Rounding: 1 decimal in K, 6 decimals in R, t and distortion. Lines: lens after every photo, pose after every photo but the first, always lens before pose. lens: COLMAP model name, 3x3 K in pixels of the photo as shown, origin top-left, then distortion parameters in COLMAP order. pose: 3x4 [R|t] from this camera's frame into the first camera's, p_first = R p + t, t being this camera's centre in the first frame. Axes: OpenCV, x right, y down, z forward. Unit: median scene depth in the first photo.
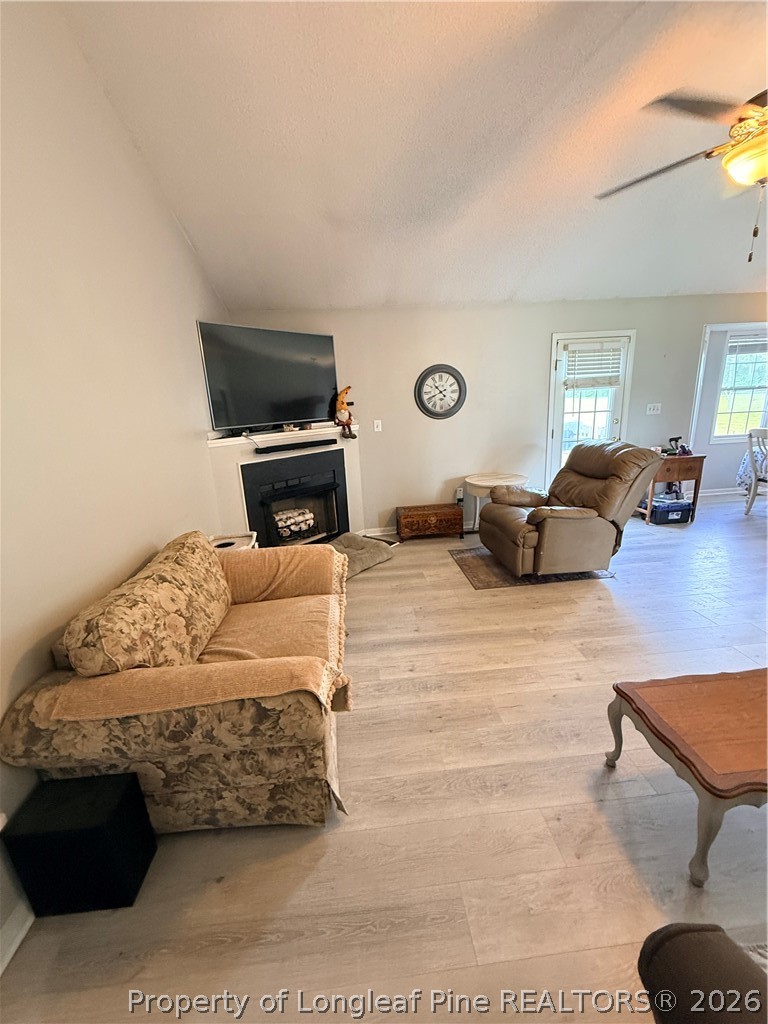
lens RADIAL K [[408.2, 0, 382.3], [0, 408.2, 511.4], [0, 0, 1]] dist [-0.004761, -0.000124]
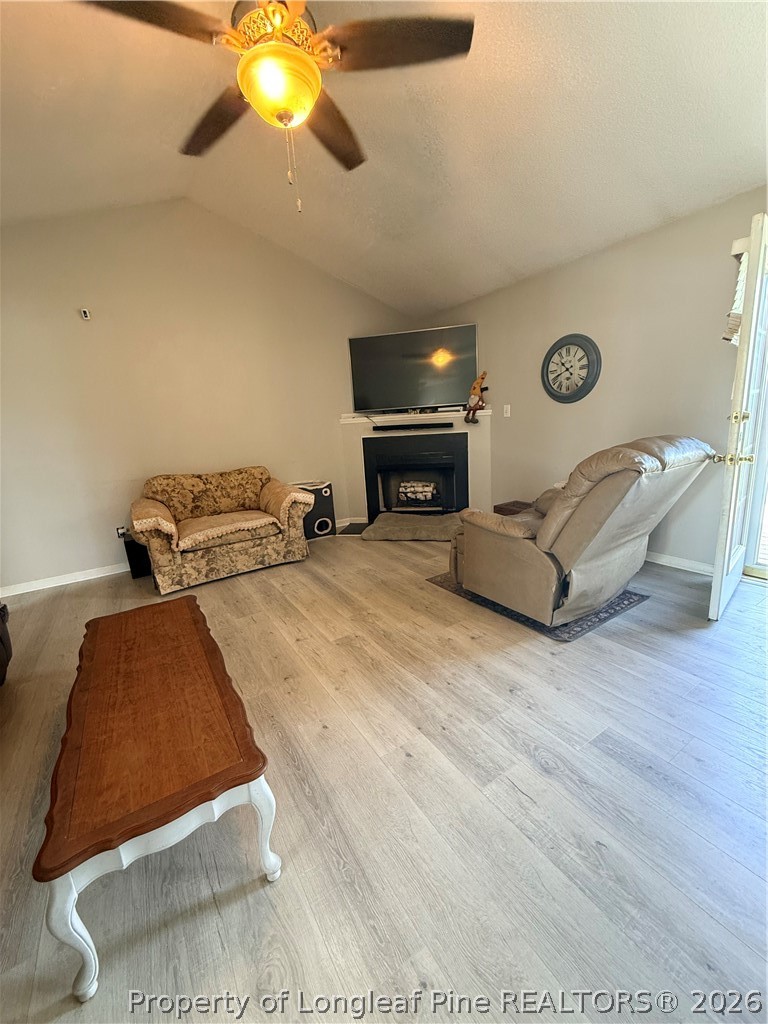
lens RADIAL K [[408.2, 0, 382.8], [0, 408.2, 511.2], [0, 0, 1]] dist [-0.004761, -0.000124]
pose [[0.460663, 0.215526, -0.861010, 0.771245], [-0.194250, 0.971034, 0.139139, -0.063662], [0.866058, 0.103155, 0.489186, 0.332003]]
